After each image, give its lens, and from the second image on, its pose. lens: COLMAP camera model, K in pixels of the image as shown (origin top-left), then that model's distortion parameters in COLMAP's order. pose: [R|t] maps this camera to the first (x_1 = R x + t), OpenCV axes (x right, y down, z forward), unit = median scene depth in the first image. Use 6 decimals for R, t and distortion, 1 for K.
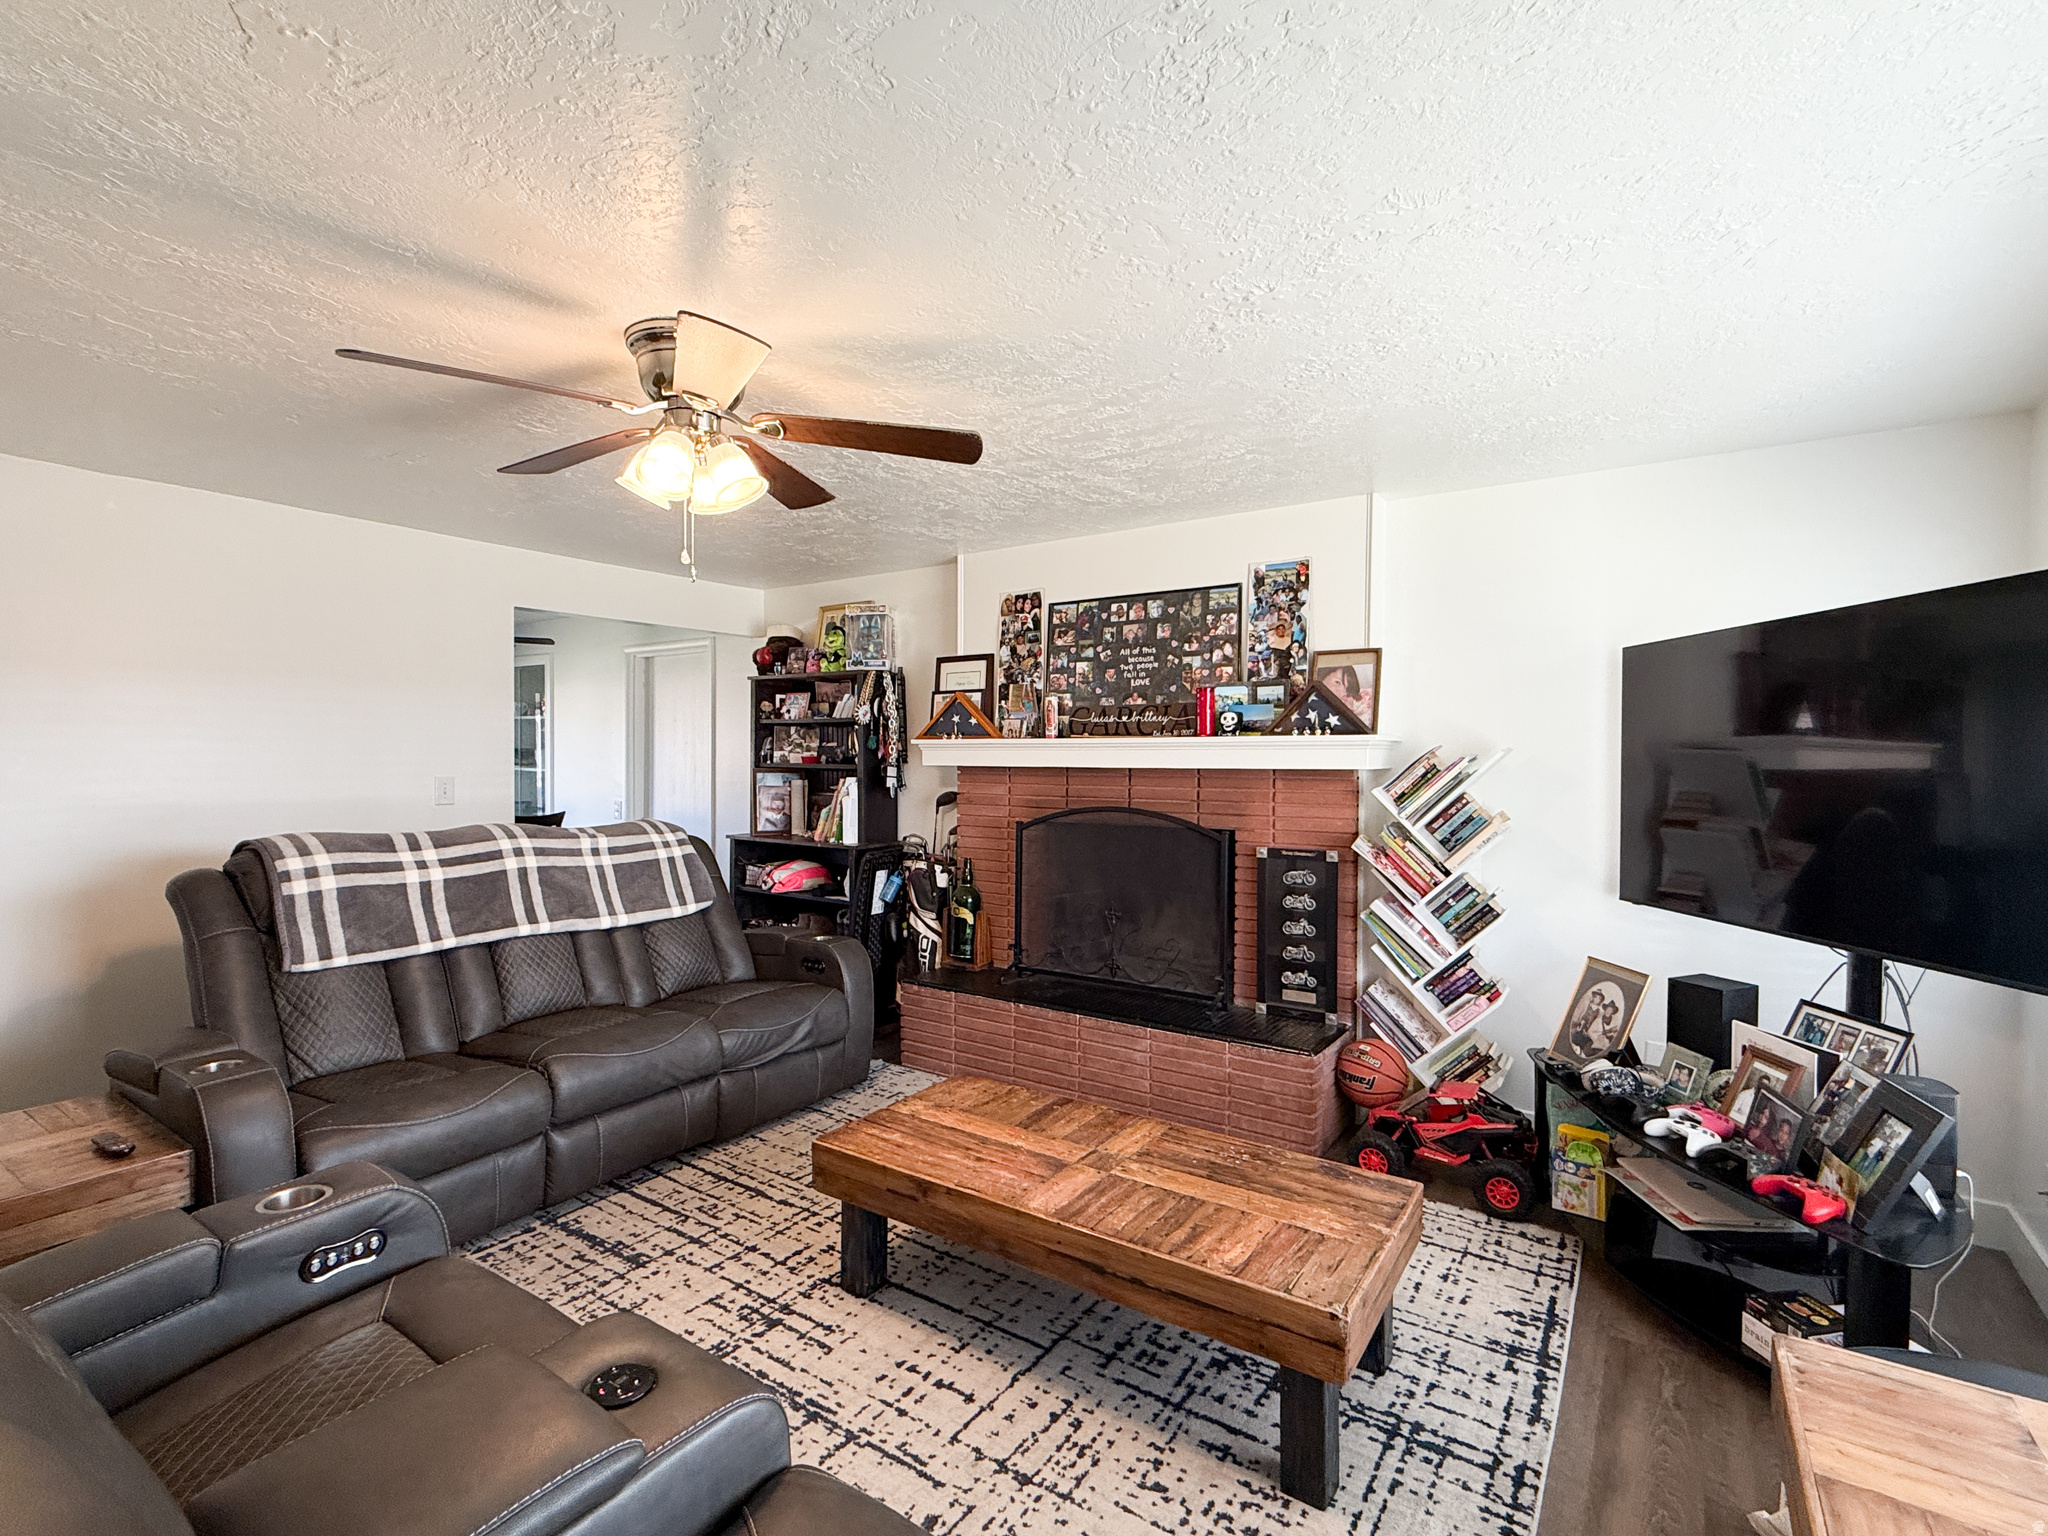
lens RADIAL K [[941.8, 0, 1022.9], [0, 941.8, 760.9], [0, 0, 1]] dist [0.002488, 0.000838]
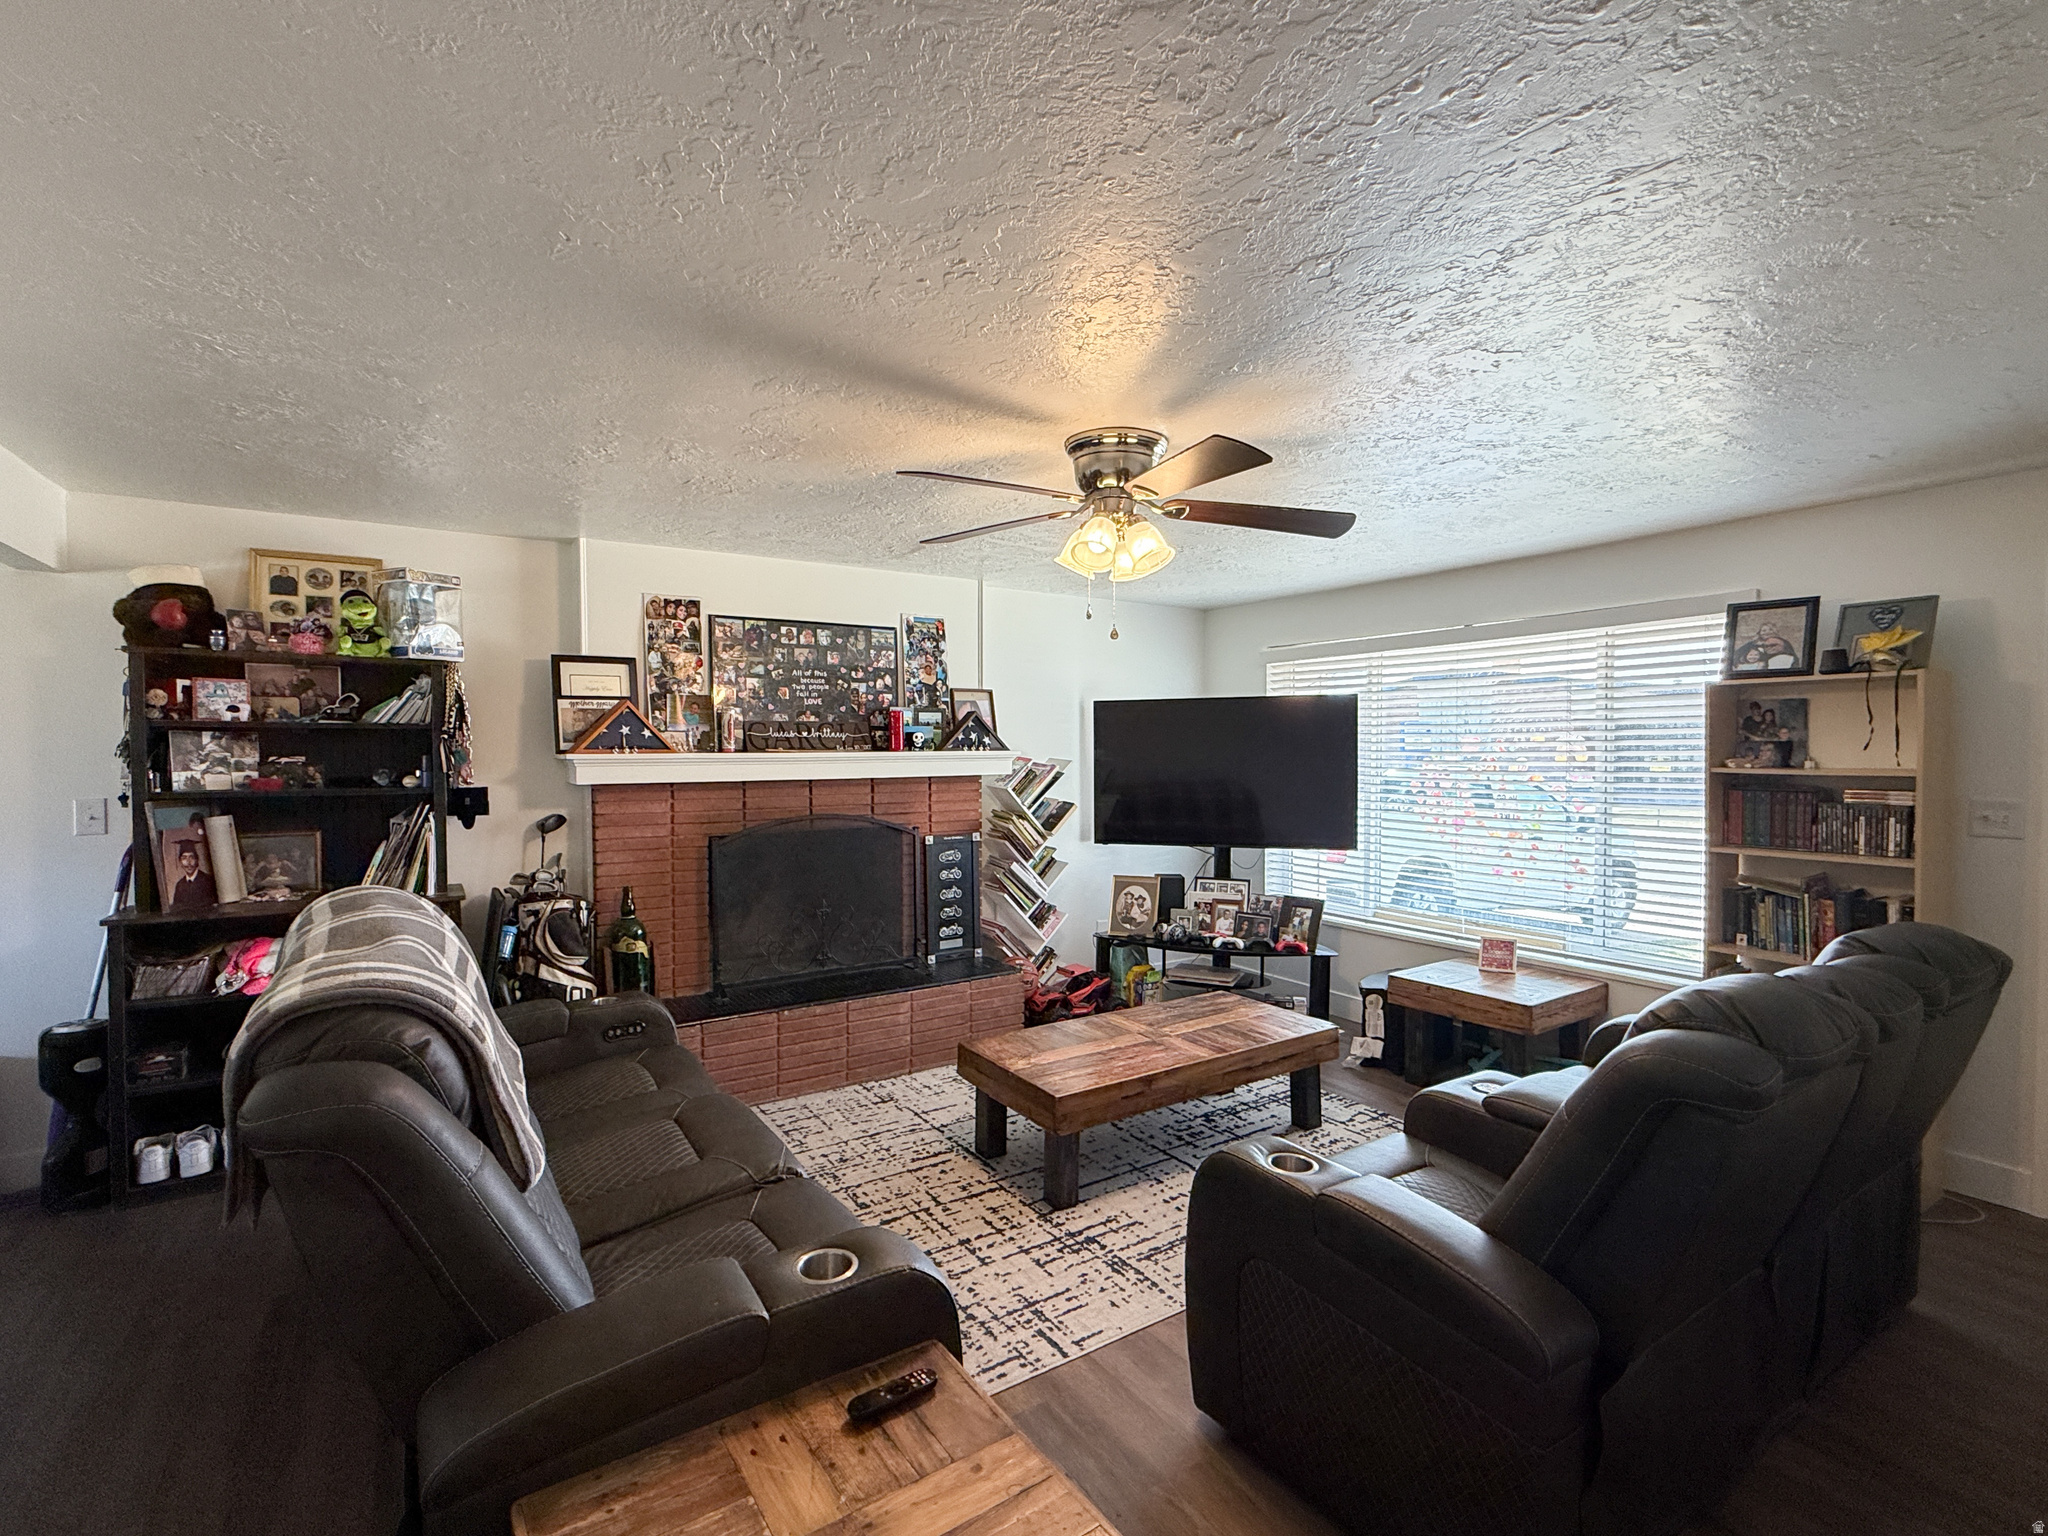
lens RADIAL K [[941.8, 0, 1013.6], [0, 941.8, 764.0], [0, 0, 1]] dist [0.002488, 0.000838]
pose [[0.391288, -0.021206, 0.920024, -0.831310], [0.010321, 0.999773, 0.018655, -0.028832], [-0.920210, 0.002196, 0.391418, 0.356275]]
